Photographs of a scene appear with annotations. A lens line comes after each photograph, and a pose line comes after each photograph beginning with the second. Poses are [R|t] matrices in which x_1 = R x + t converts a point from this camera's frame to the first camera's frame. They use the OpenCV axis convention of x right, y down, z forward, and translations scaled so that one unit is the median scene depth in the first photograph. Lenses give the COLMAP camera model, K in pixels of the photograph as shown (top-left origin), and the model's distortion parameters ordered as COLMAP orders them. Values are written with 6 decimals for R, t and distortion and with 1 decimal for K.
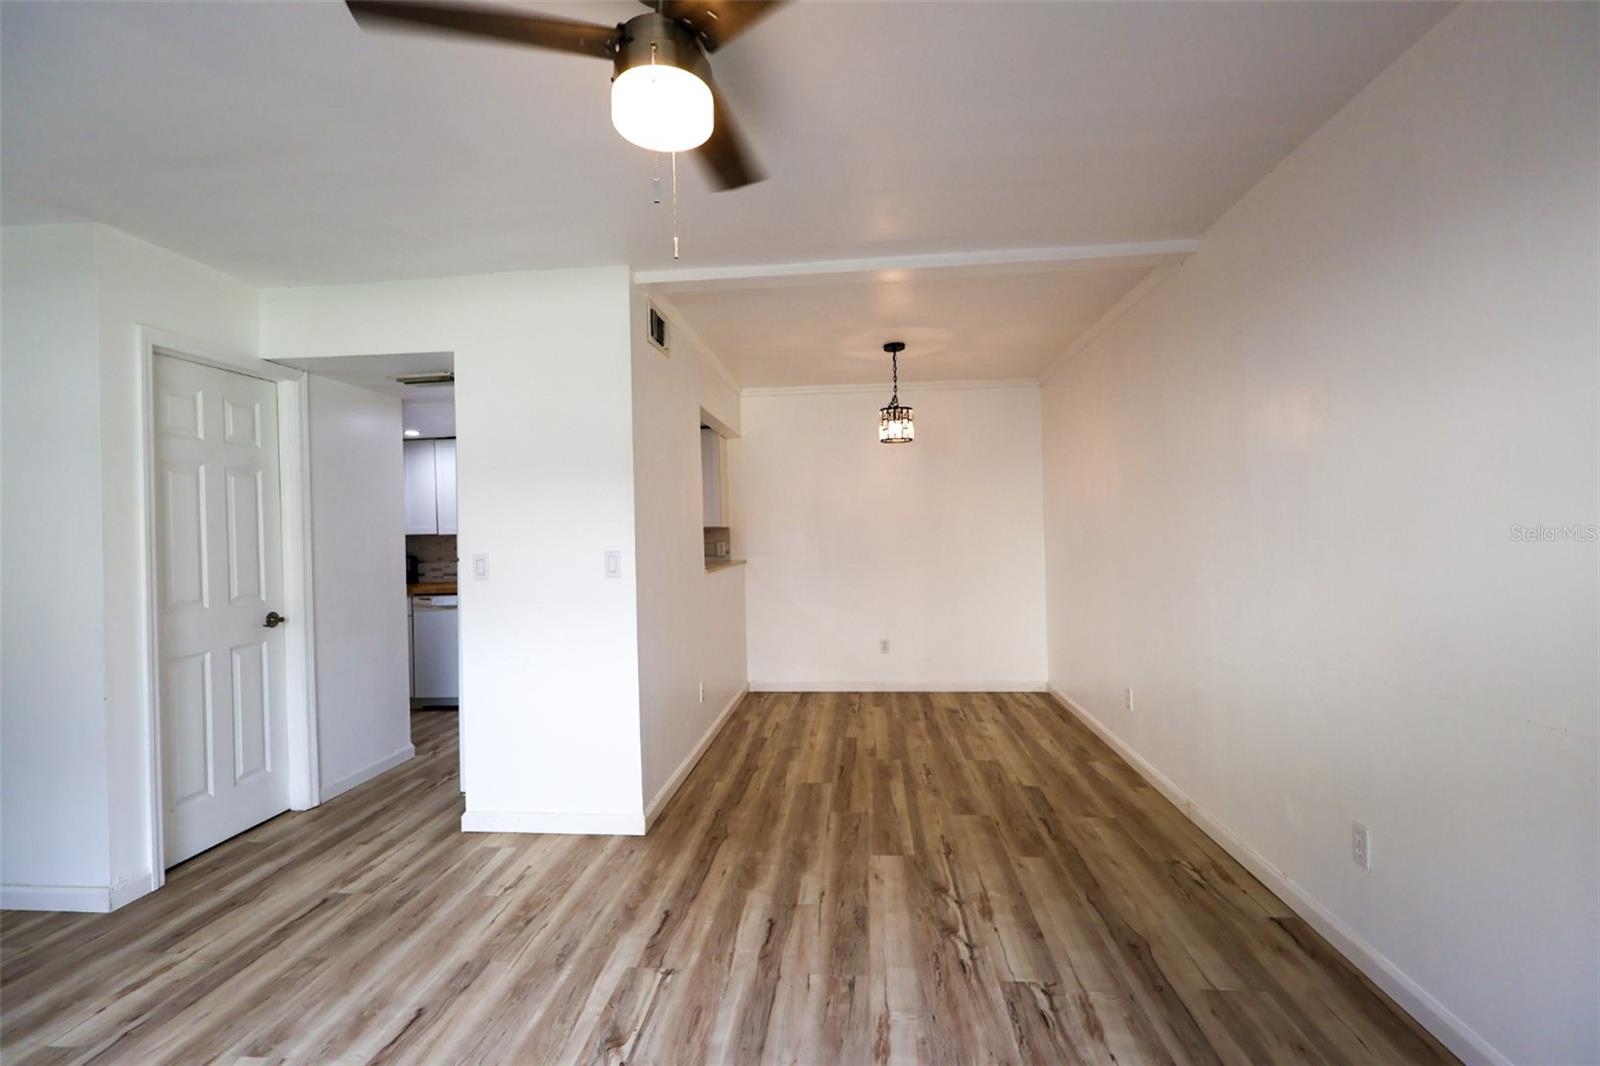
lens RADIAL K [[737.7, 0, 800.1], [0, 737.7, 530.3], [0, 0, 1]] dist [-0.000641, 0.000868]
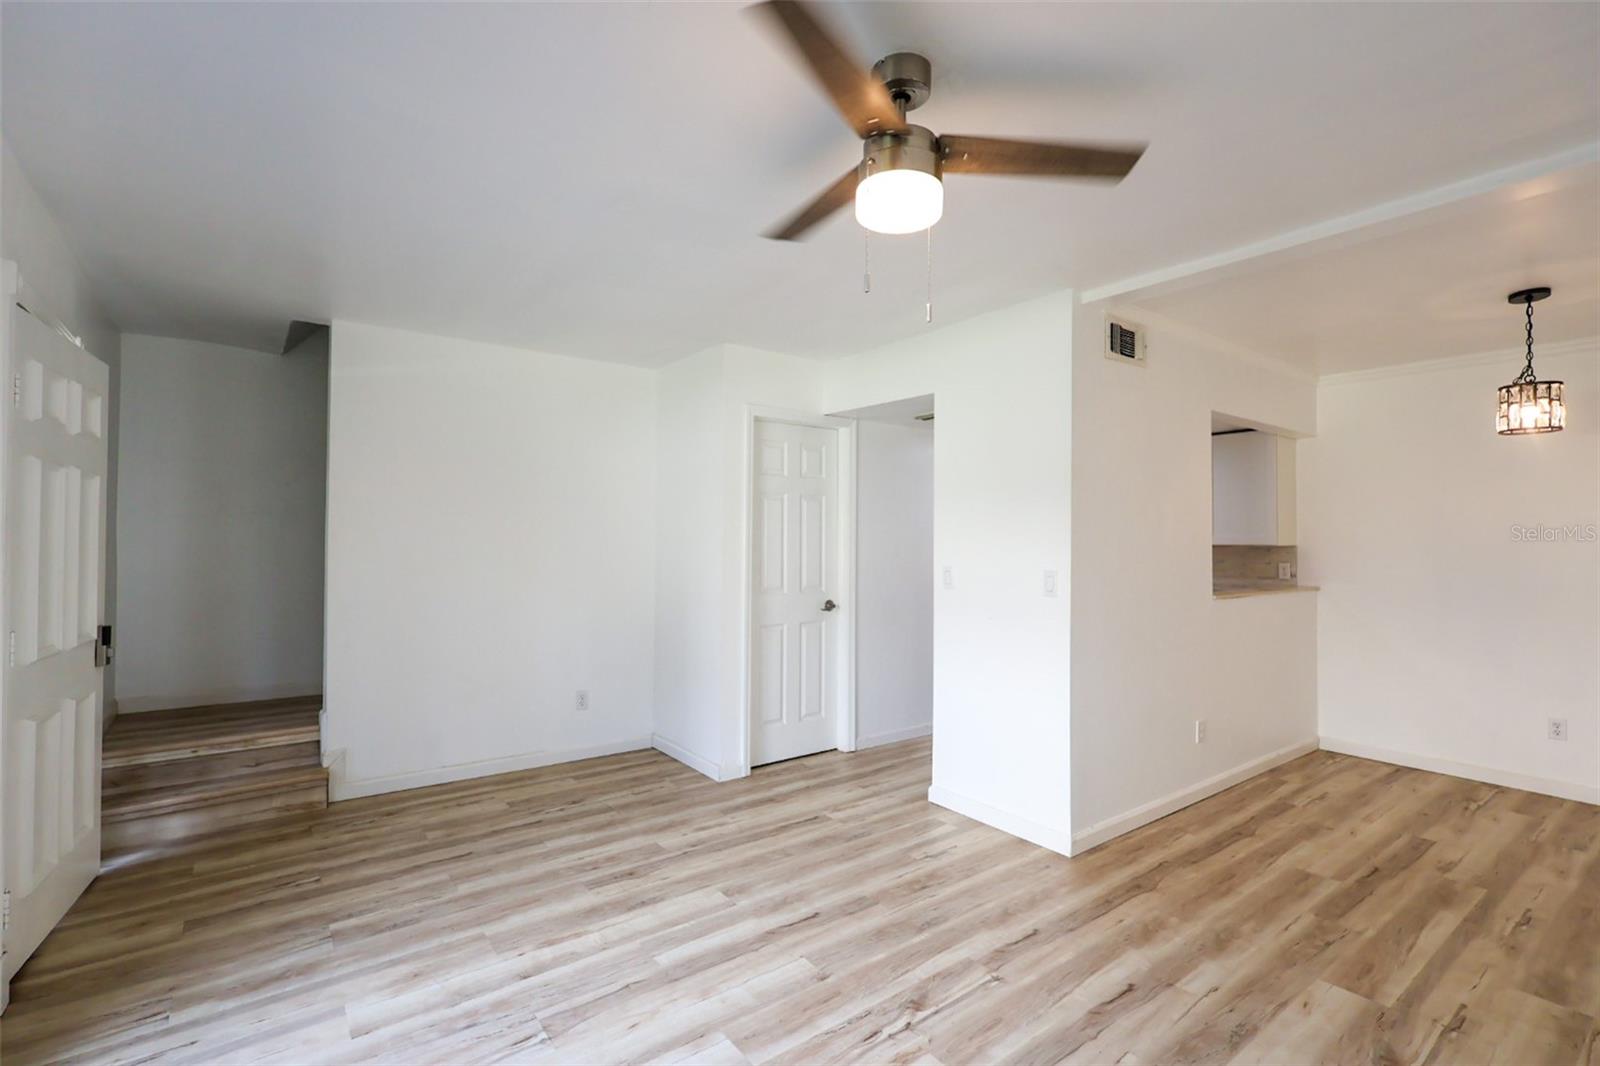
lens RADIAL K [[737.7, 0, 800.5], [0, 737.7, 529.9], [0, 0, 1]] dist [-0.000641, 0.000868]
pose [[0.671725, 0.020253, -0.740524, 0.290481], [-0.022635, 0.999721, 0.006810, -0.029706], [0.740455, 0.012187, 0.671996, 0.056713]]
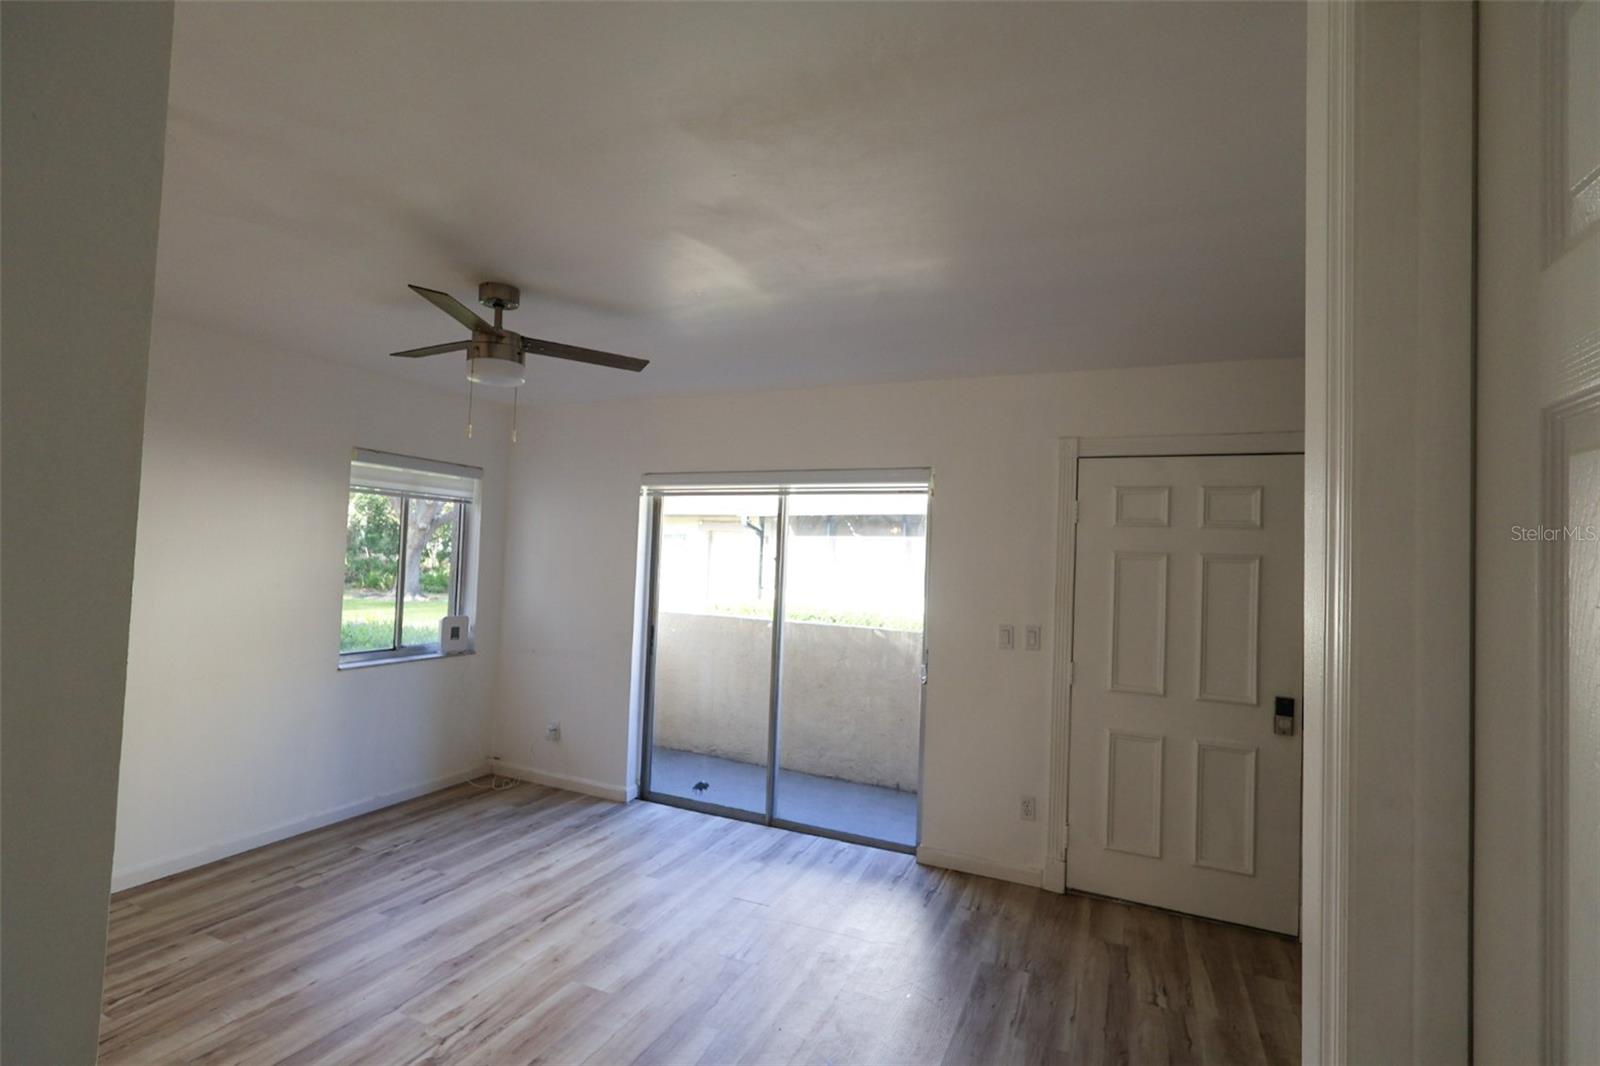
lens RADIAL K [[737.7, 0, 794.1], [0, 737.7, 534.8], [0, 0, 1]] dist [-0.000641, 0.000868]
pose [[-0.943109, 0.001770, 0.332478, -0.734012], [-0.013361, 0.998976, -0.043217, -0.050841], [-0.332214, -0.045200, -0.942120, 1.216035]]
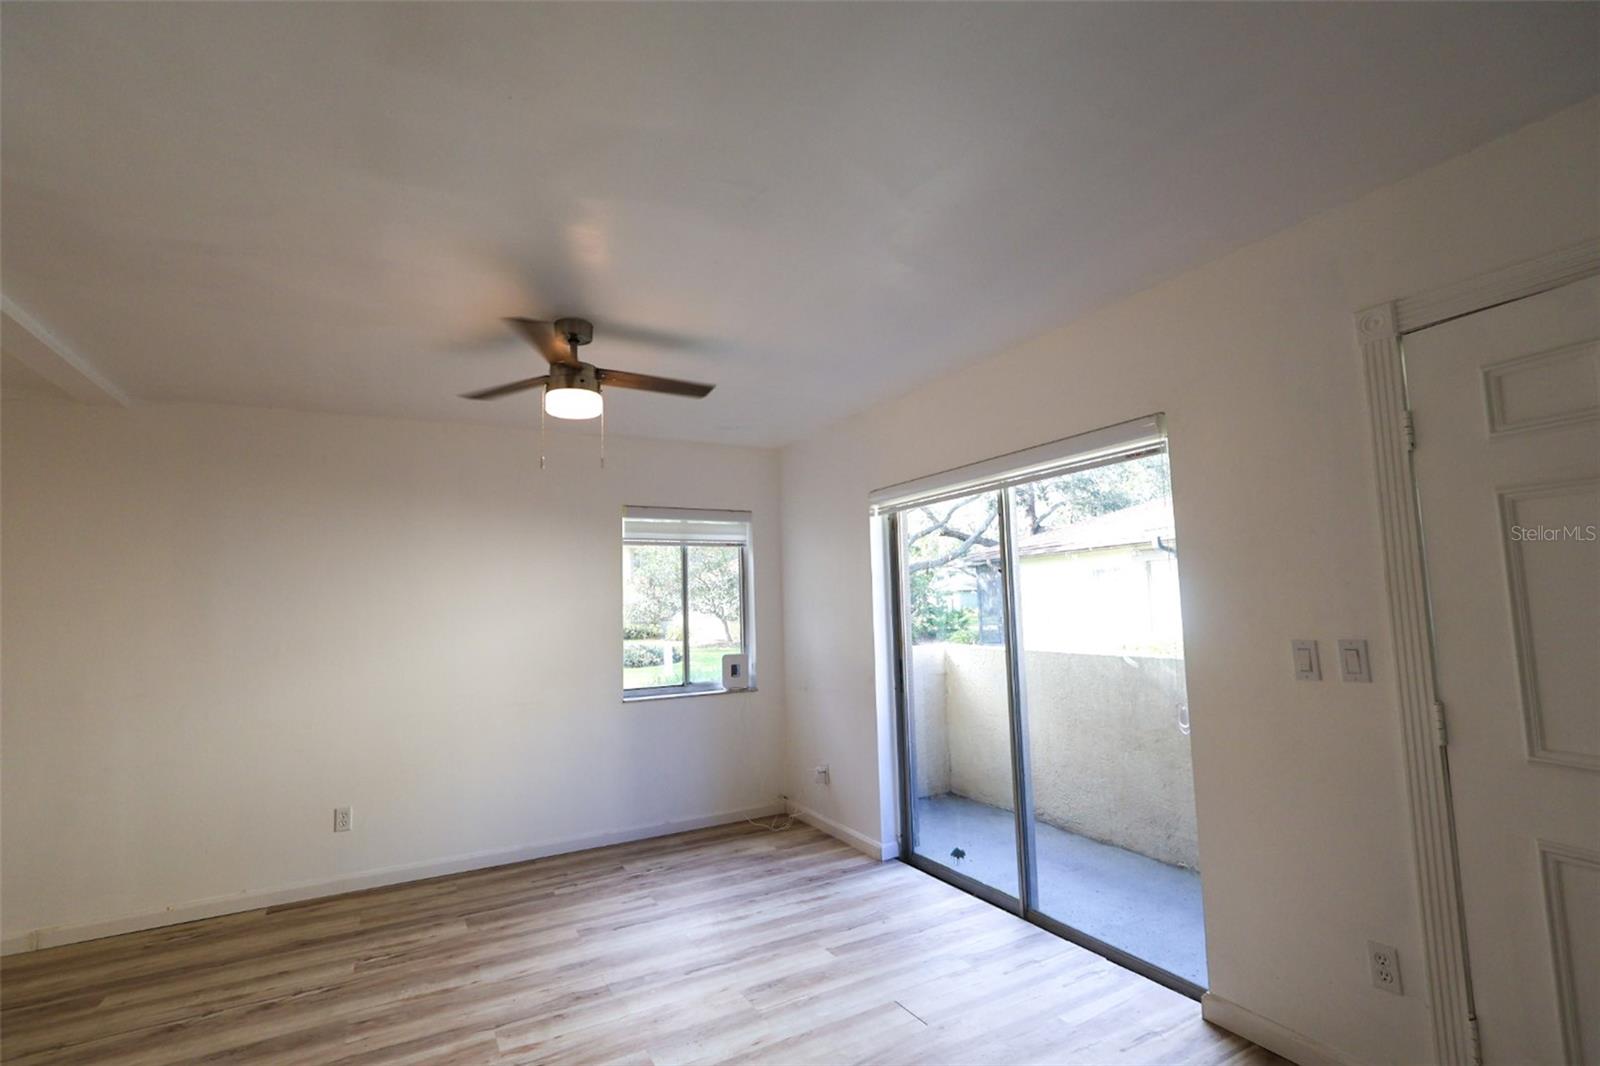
lens RADIAL K [[737.7, 0, 796.9], [0, 737.7, 536.7], [0, 0, 1]] dist [-0.000641, 0.000868]
pose [[-0.554570, 0.121040, 0.823287, -0.989745], [0.042555, 0.992195, -0.117208, 0.002337], [-0.831048, -0.029965, -0.555392, 0.775660]]
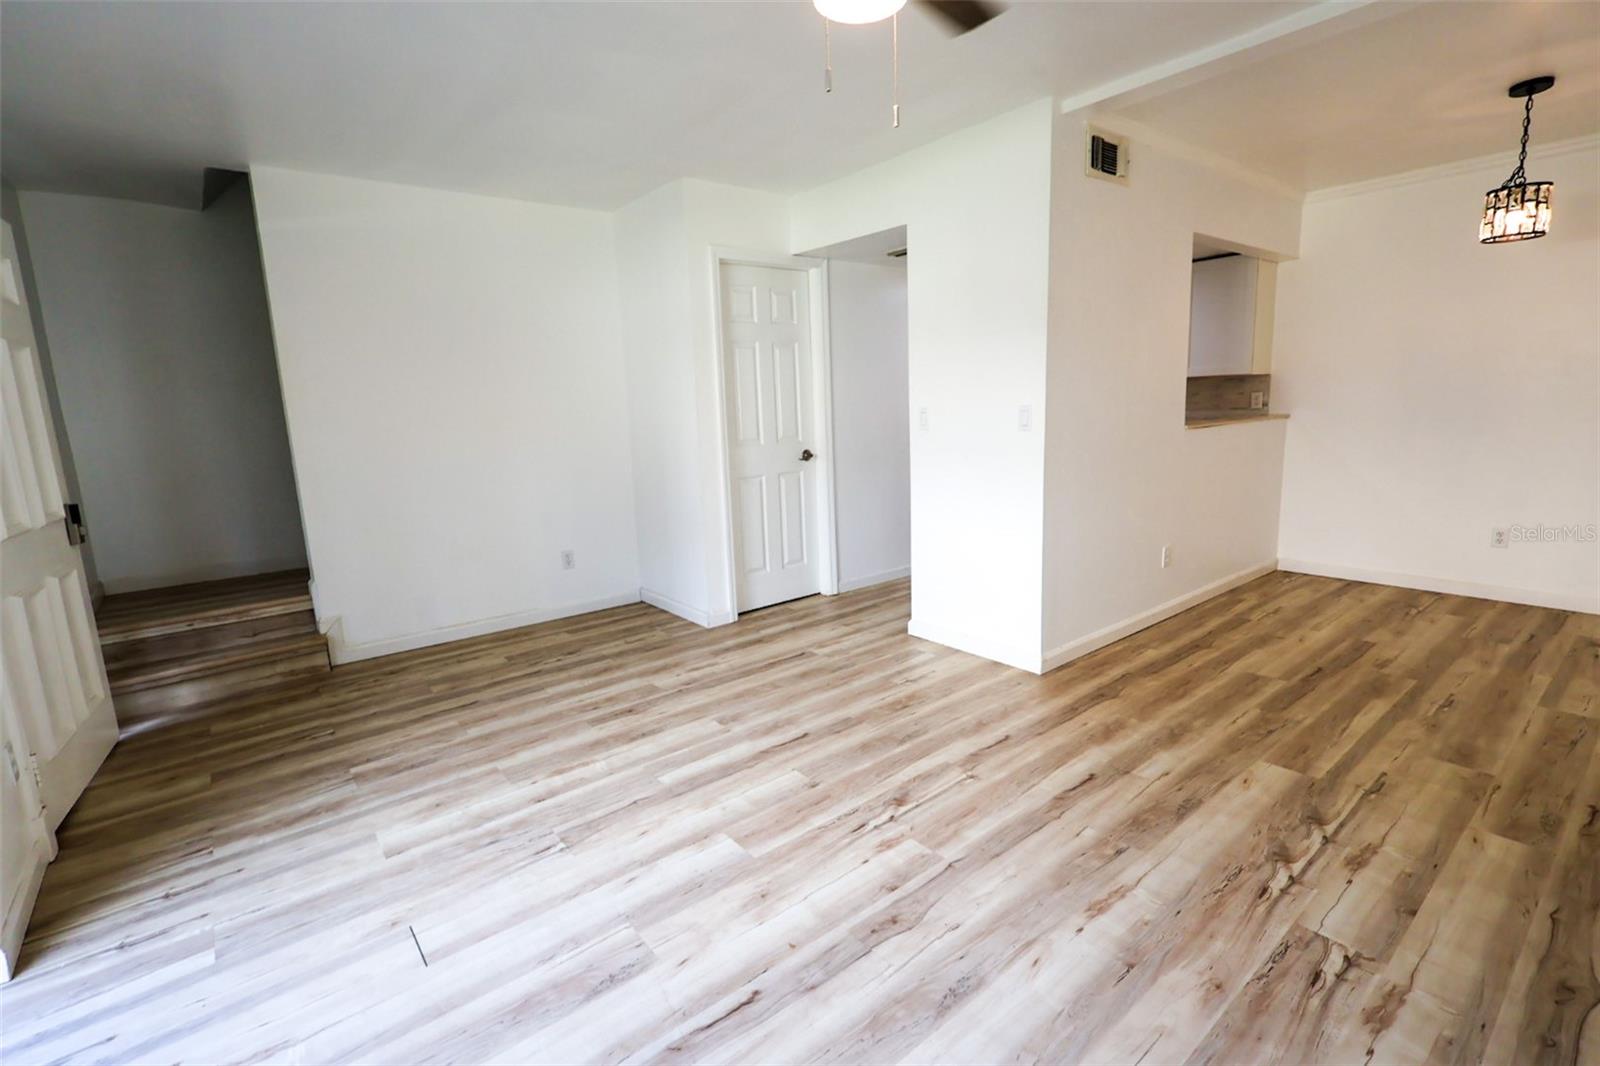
lens RADIAL K [[737.7, 0, 800.5], [0, 737.7, 530.0], [0, 0, 1]] dist [-0.000641, 0.000868]
pose [[0.695588, 0.123294, -0.707782, 0.295380], [0.021813, 0.981086, 0.192340, -0.006040], [0.718110, -0.149228, 0.679742, 0.056999]]
